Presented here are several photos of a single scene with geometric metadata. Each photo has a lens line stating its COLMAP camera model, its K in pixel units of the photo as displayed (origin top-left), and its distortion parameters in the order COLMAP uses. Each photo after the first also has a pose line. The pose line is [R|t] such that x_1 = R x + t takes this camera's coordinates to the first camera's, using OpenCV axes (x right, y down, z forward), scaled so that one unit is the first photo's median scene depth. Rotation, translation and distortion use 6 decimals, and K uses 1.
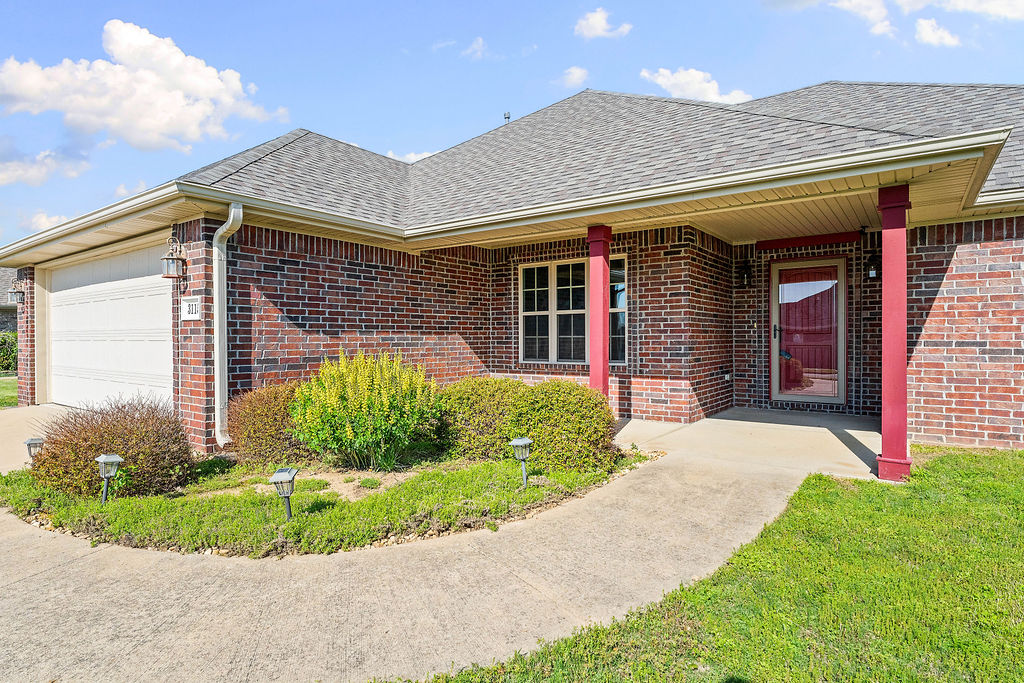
lens RADIAL K [[552.9, 0, 512.0], [0, 552.9, 341.5], [0, 0, 1]] dist [-0.002145, 0.000129]
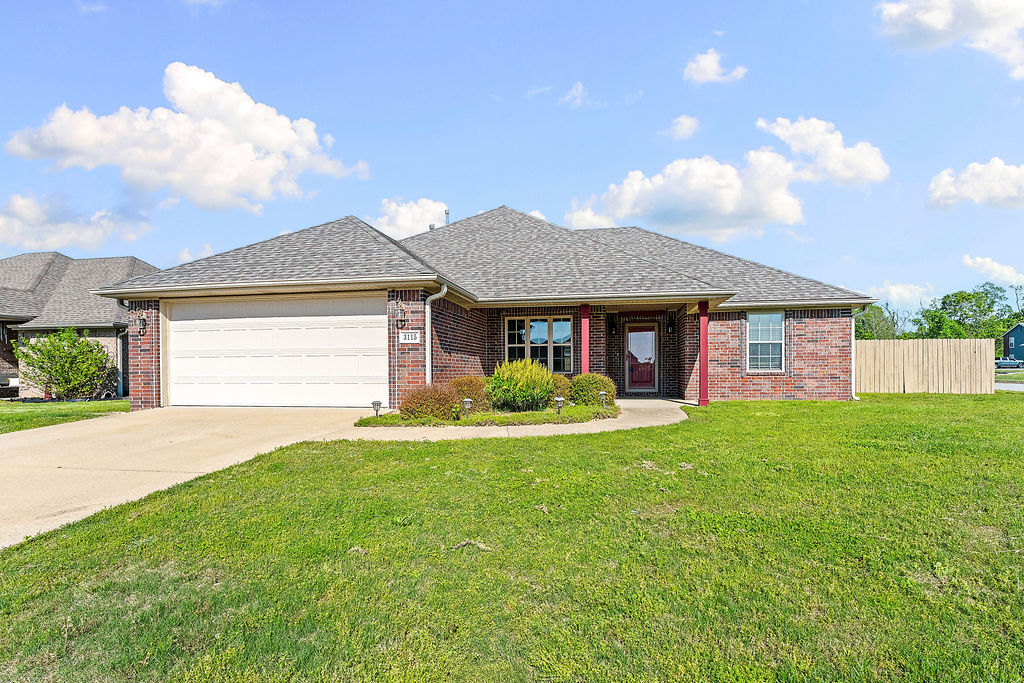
lens RADIAL K [[483.7, 0, 537.4], [0, 483.7, 375.1], [0, 0, 1]] dist [0.002044, 0.000068]
pose [[0.894037, -0.003797, 0.447978, -0.708743], [0.005016, 0.999986, -0.001535, 0.055956], [-0.447966, 0.003620, 0.894043, -0.495475]]
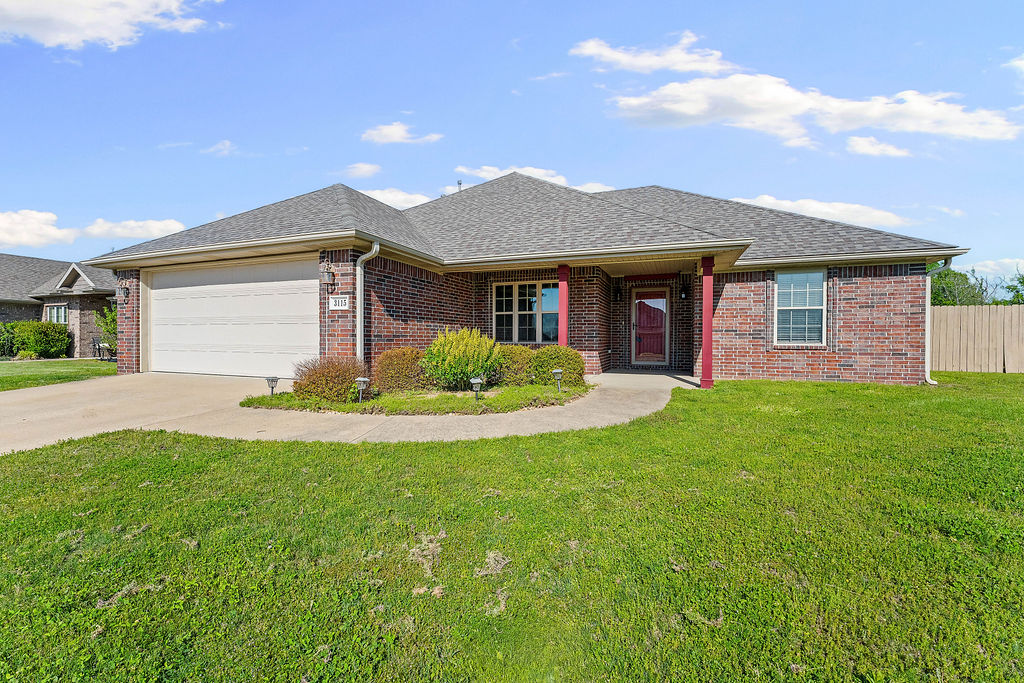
lens RADIAL K [[421.6, 0, 512.0], [0, 421.6, 341.5], [0, 0, 1]] dist [-0.000656, 0.000269]
pose [[0.966136, 0.006184, 0.257960, -0.310755], [-0.006595, 0.999978, 0.000729, 0.039528], [-0.257950, -0.002406, 0.966155, -0.268877]]
